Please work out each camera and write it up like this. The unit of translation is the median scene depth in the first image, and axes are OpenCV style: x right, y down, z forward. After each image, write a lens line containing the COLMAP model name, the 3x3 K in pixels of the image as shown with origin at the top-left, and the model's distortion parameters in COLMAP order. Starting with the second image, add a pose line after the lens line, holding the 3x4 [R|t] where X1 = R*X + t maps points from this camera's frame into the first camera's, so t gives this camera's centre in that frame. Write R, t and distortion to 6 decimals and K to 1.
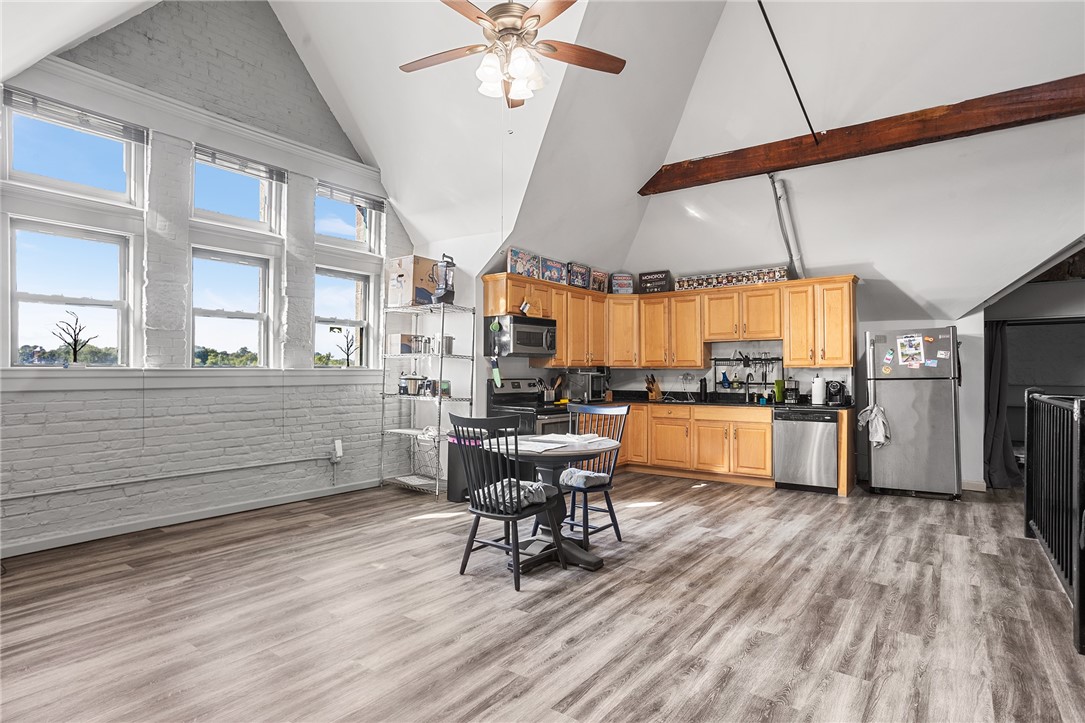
lens RADIAL K [[567.0, 0, 528.4], [0, 567.0, 371.5], [0, 0, 1]] dist [-0.041438, 0.029853]
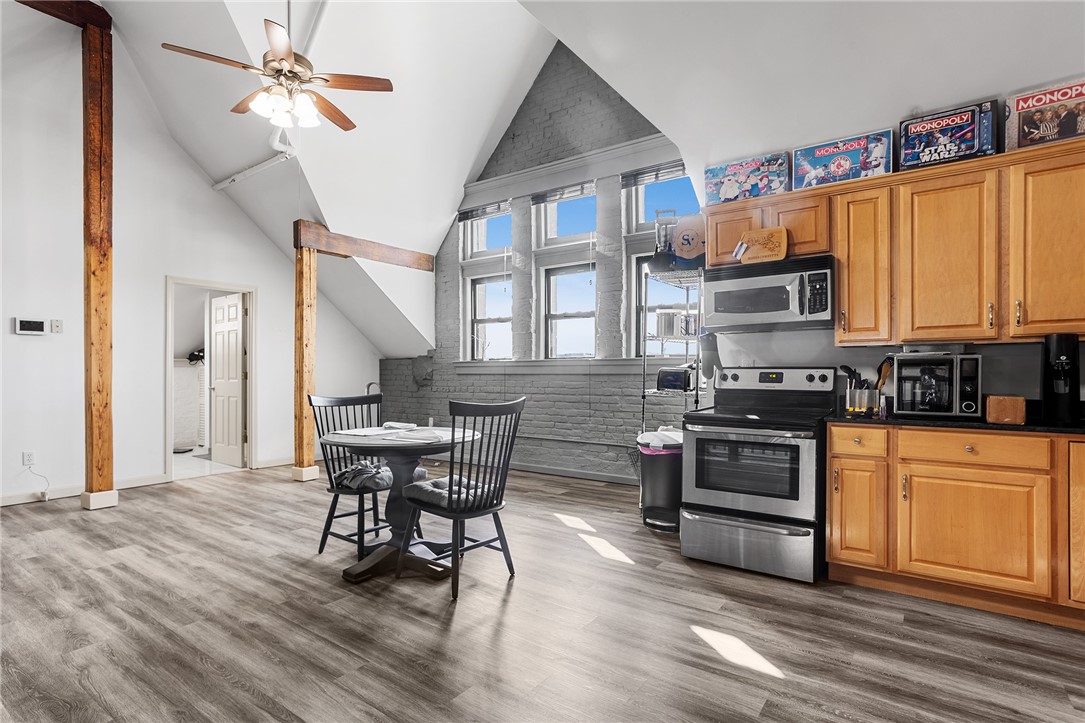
lens RADIAL K [[549.0, 0, 530.0], [0, 549.0, 370.6], [0, 0, 1]] dist [-0.034994, 0.027781]
pose [[0.029036, -0.000833, -0.999578, 0.561221], [0.003891, 0.999992, -0.000720, 0.016167], [0.999571, -0.003868, 0.029039, 0.727007]]
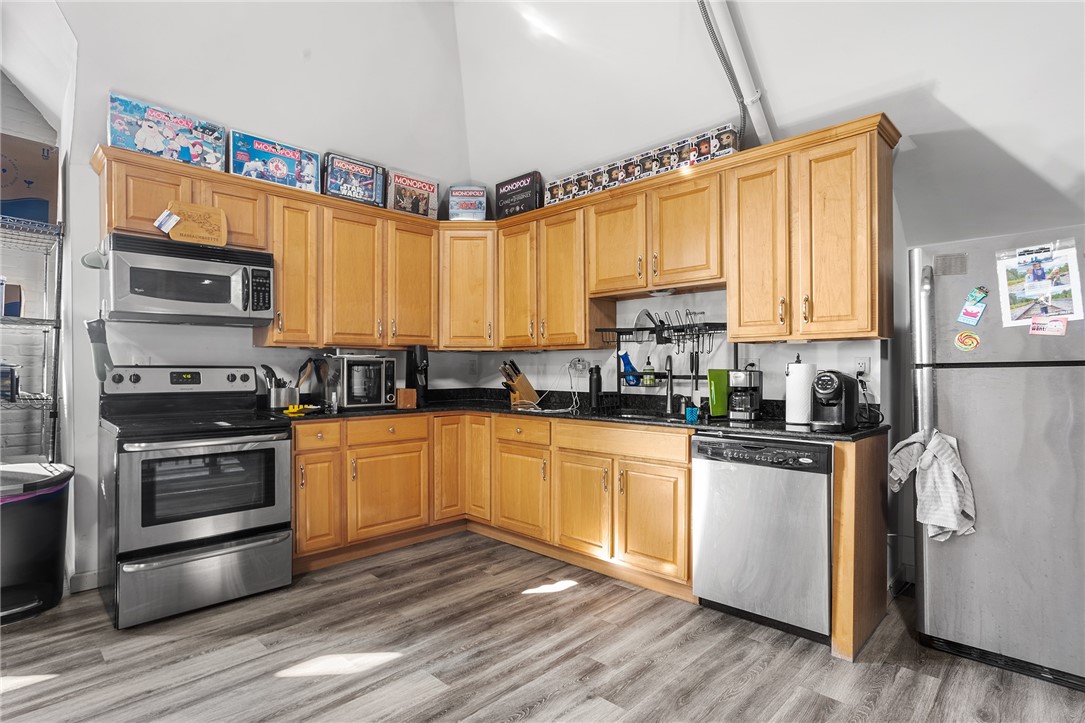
lens RADIAL K [[549.0, 0, 530.0], [0, 549.0, 370.6], [0, 0, 1]] dist [-0.034994, 0.027781]
pose [[0.992054, 0.001108, -0.125810, 0.358325], [-0.000374, 0.999983, 0.005861, 0.014253], [0.125815, -0.005767, 0.992037, 0.545118]]
